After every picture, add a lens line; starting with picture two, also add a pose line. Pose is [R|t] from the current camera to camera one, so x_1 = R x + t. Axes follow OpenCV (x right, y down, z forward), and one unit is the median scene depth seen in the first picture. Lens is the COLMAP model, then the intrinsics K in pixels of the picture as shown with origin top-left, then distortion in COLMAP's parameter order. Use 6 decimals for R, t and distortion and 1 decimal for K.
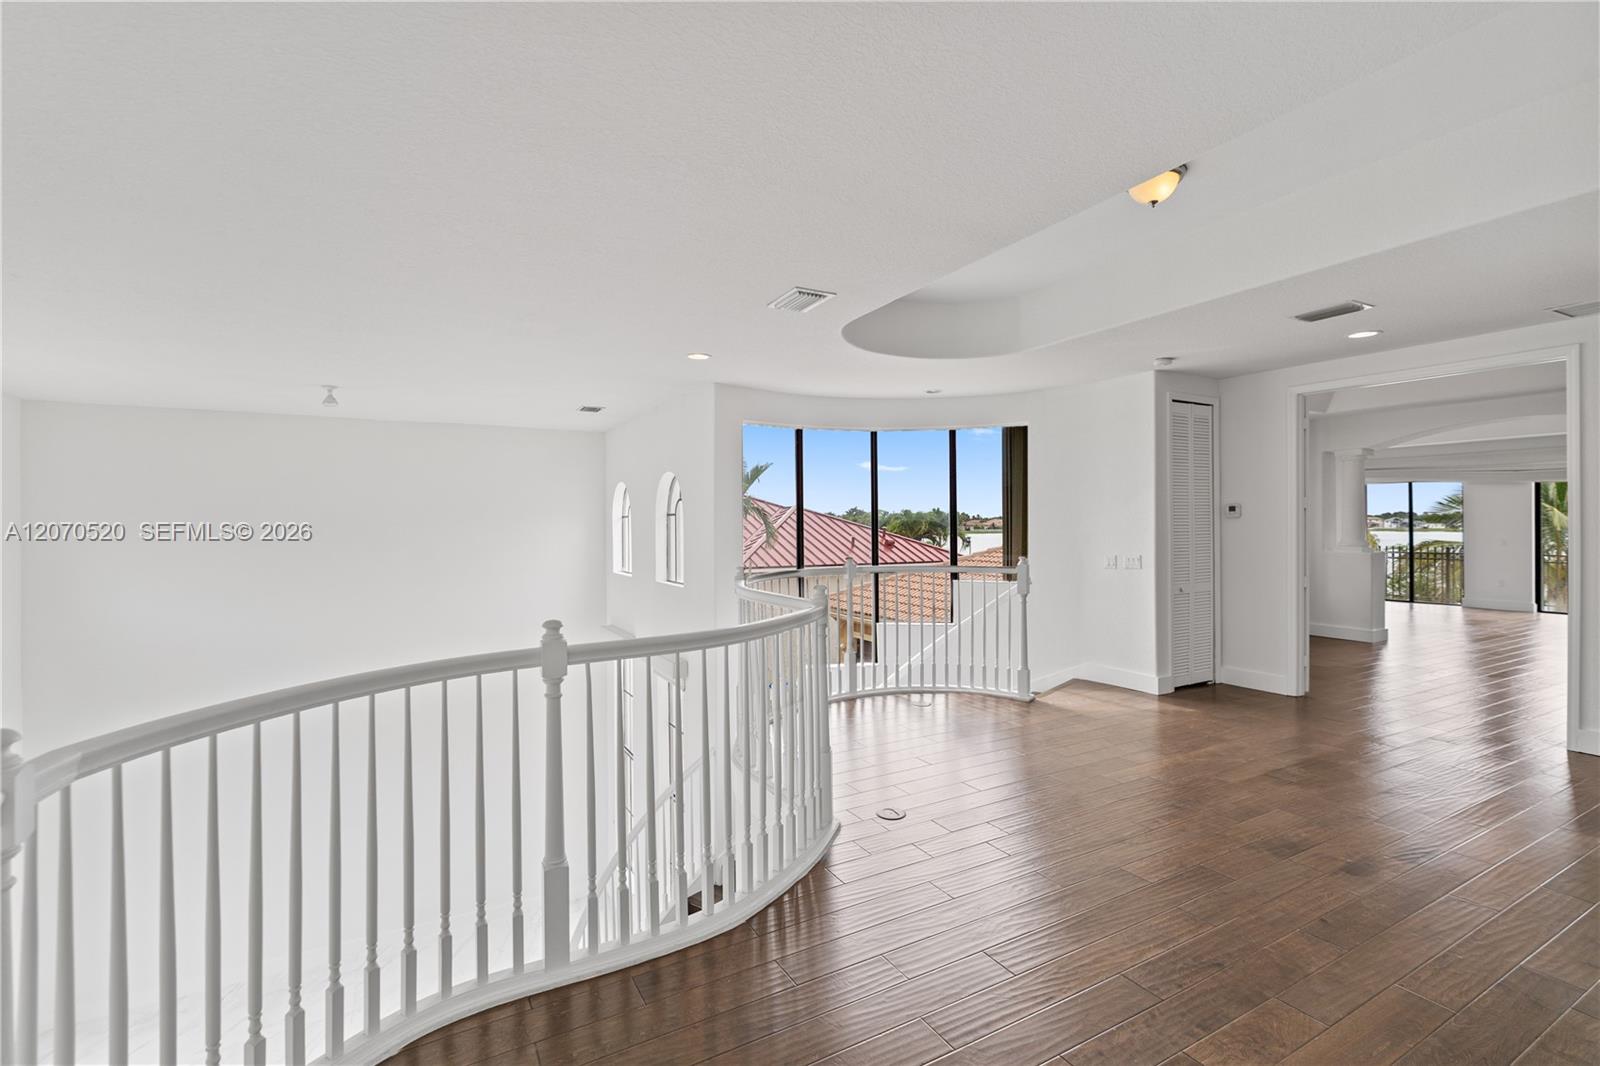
lens RADIAL K [[726.2, 0, 796.5], [0, 726.2, 525.0], [0, 0, 1]] dist [-0.008255, 0.001290]
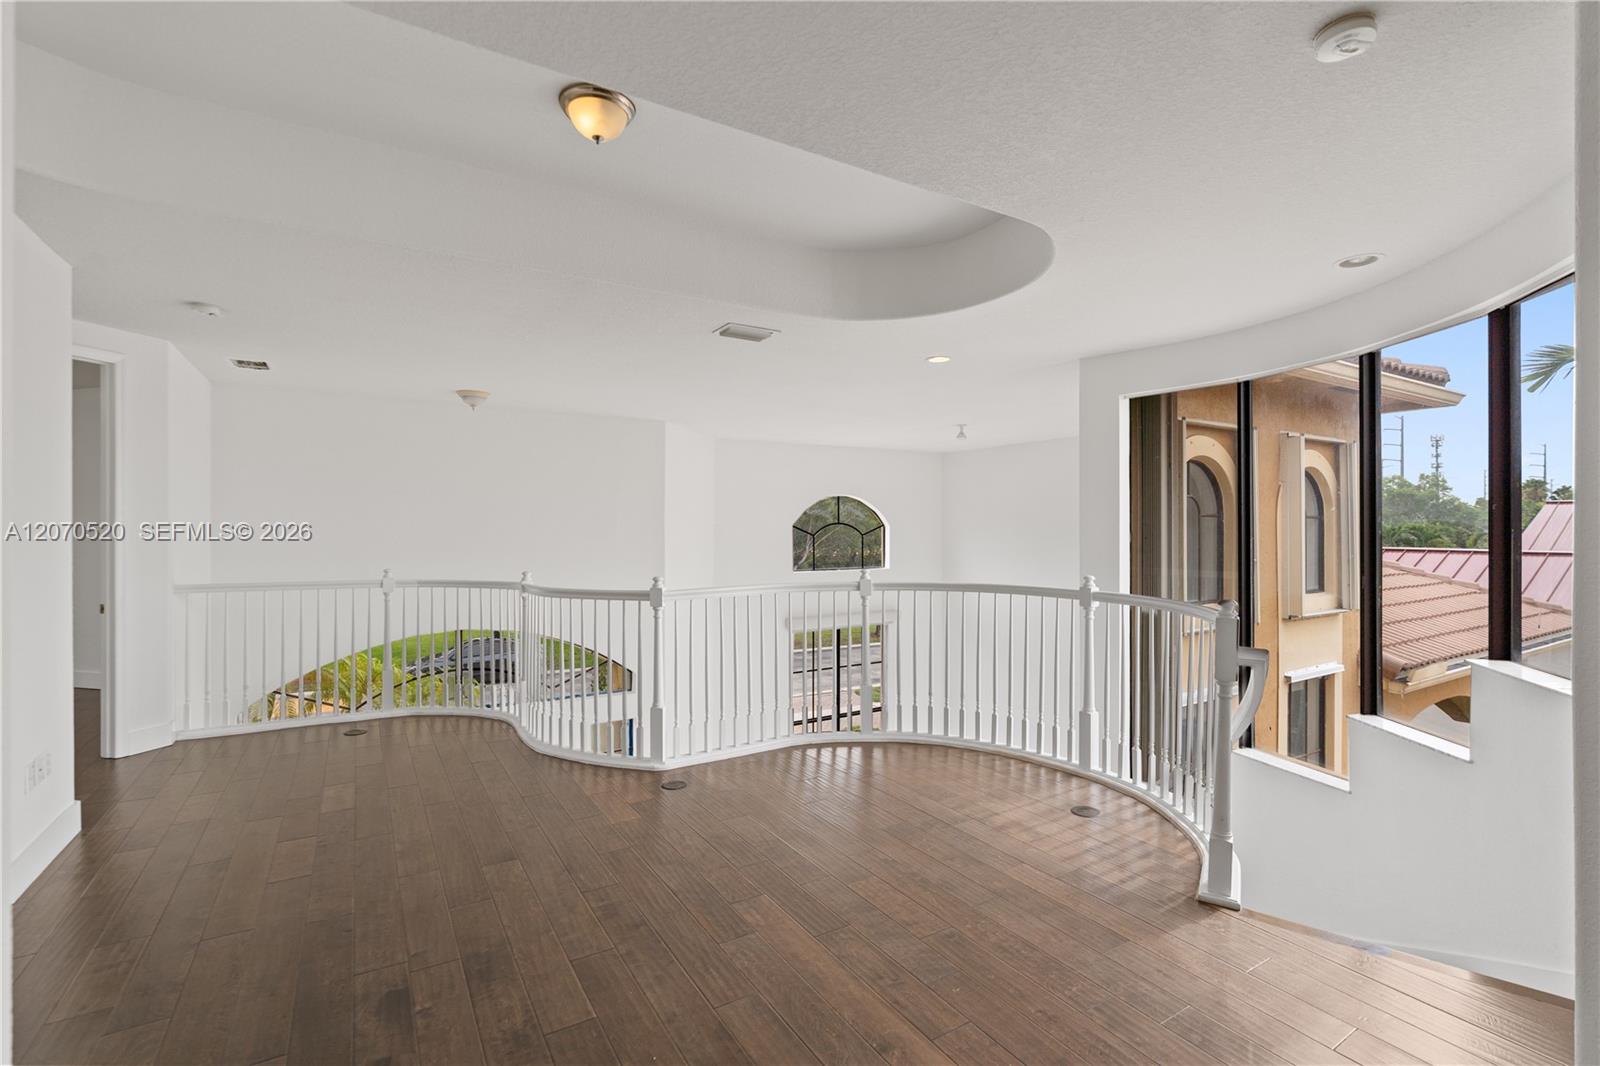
lens RADIAL K [[726.2, 0, 796.5], [0, 726.2, 525.0], [0, 0, 1]] dist [-0.008255, 0.001290]
pose [[0.042096, 0.004268, -0.999104, 1.073457], [-0.011574, 0.999926, 0.003784, -0.008012], [0.999047, 0.011404, 0.042142, 0.966795]]
